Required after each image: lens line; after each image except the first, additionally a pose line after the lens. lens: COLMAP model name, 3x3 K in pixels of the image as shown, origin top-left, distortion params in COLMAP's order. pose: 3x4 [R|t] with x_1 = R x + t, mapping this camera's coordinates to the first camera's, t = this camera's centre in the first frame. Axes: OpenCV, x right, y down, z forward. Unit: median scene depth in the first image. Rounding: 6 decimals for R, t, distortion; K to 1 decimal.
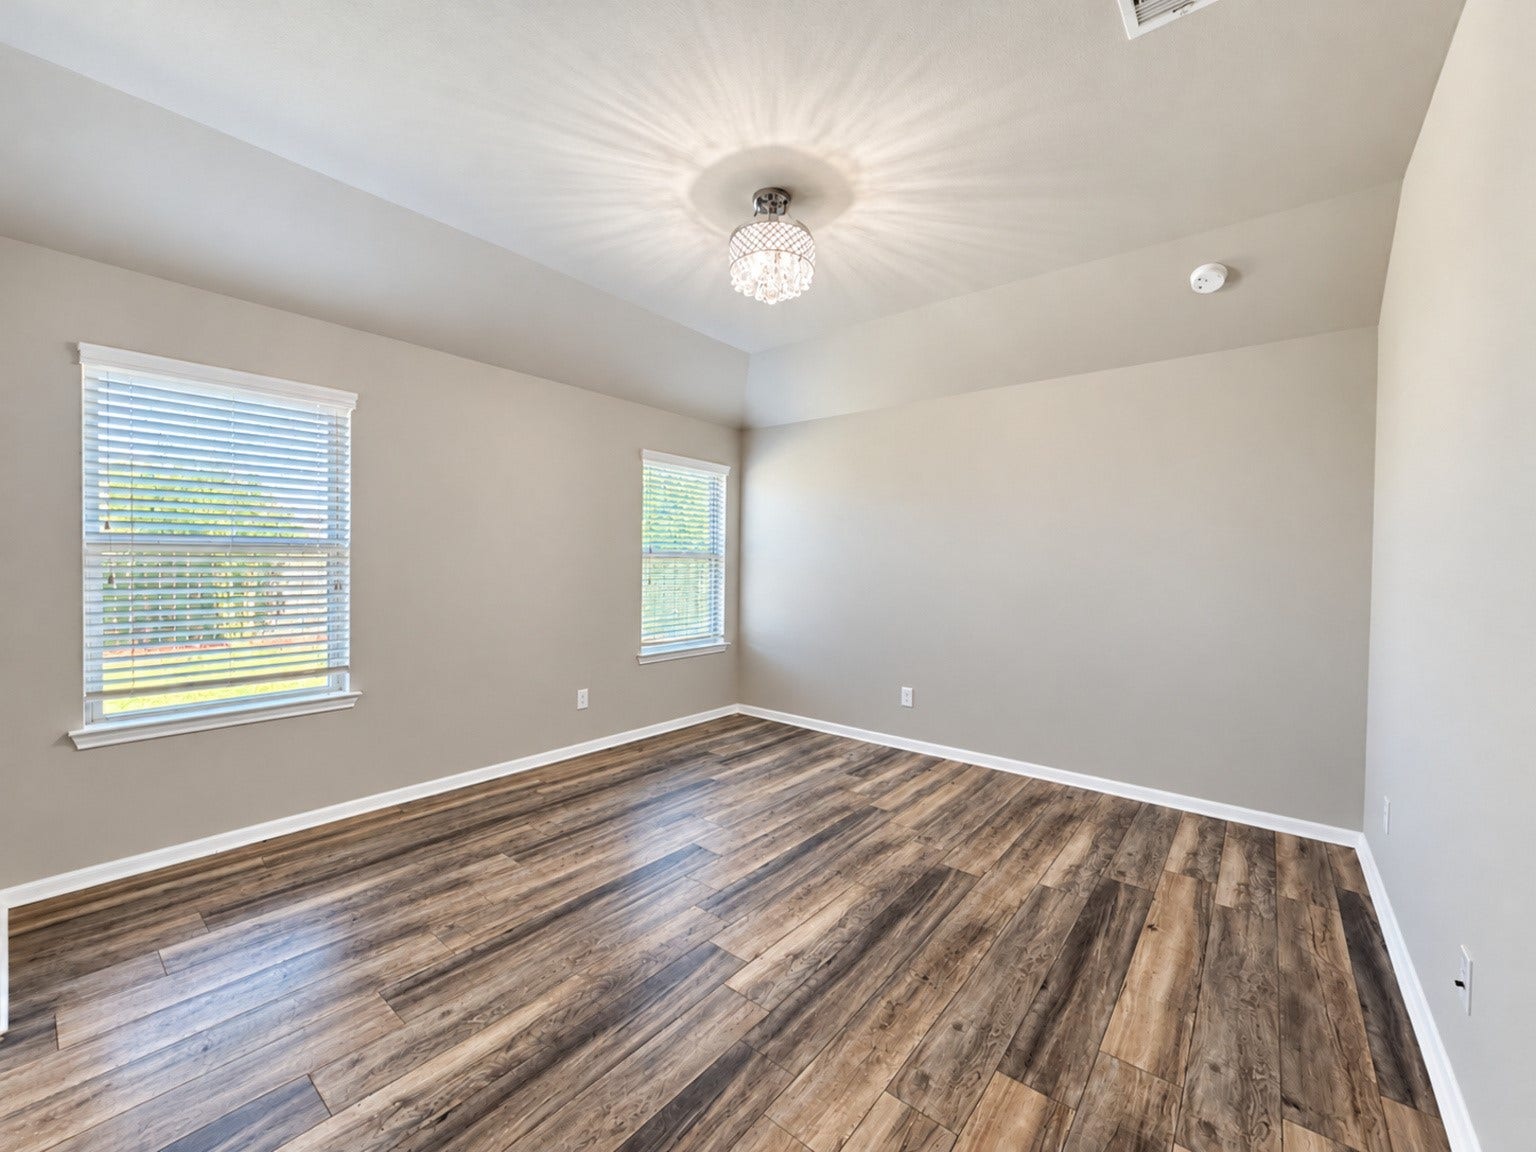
lens RADIAL K [[619.7, 0, 768.0], [0, 619.7, 576.0], [0, 0, 1]] dist [-0.000072, -0.000034]
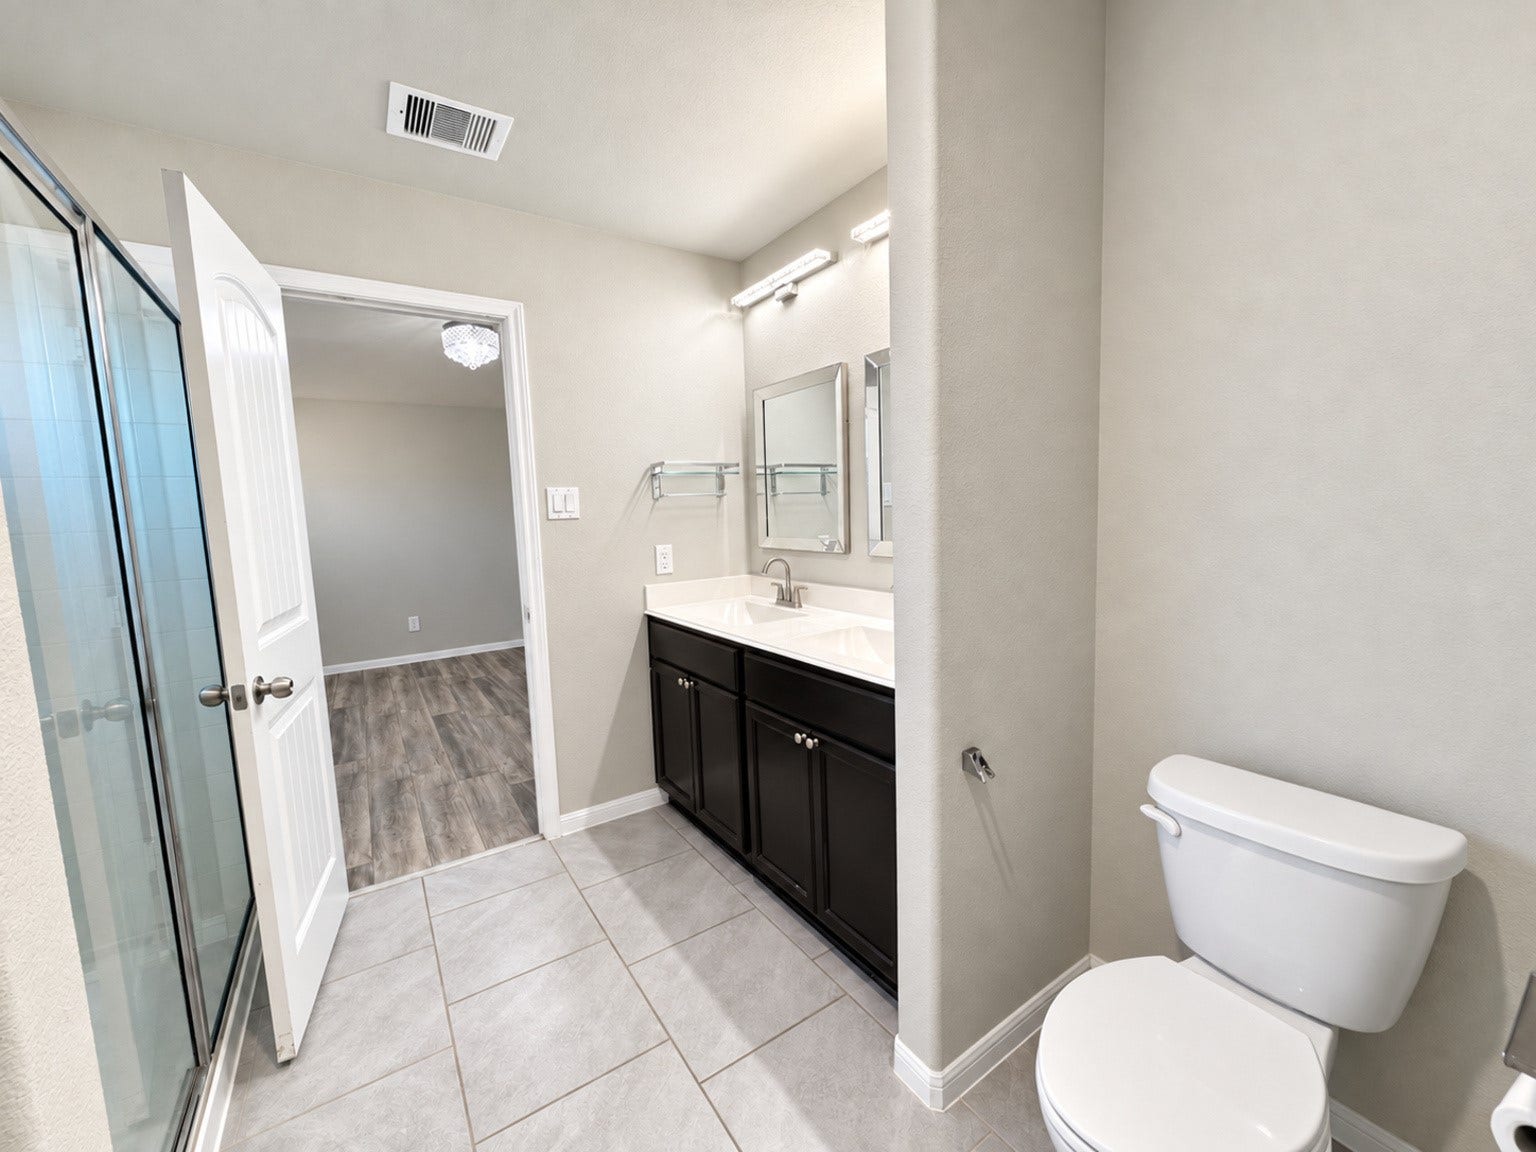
lens RADIAL K [[619.7, 0, 768.0], [0, 619.7, 576.0], [0, 0, 1]] dist [-0.000072, -0.000034]
pose [[0.288162, -0.125678, 0.949299, -1.434458], [0.061018, 0.991745, 0.112775, -0.025459], [-0.955636, 0.025427, 0.293452, -0.256478]]
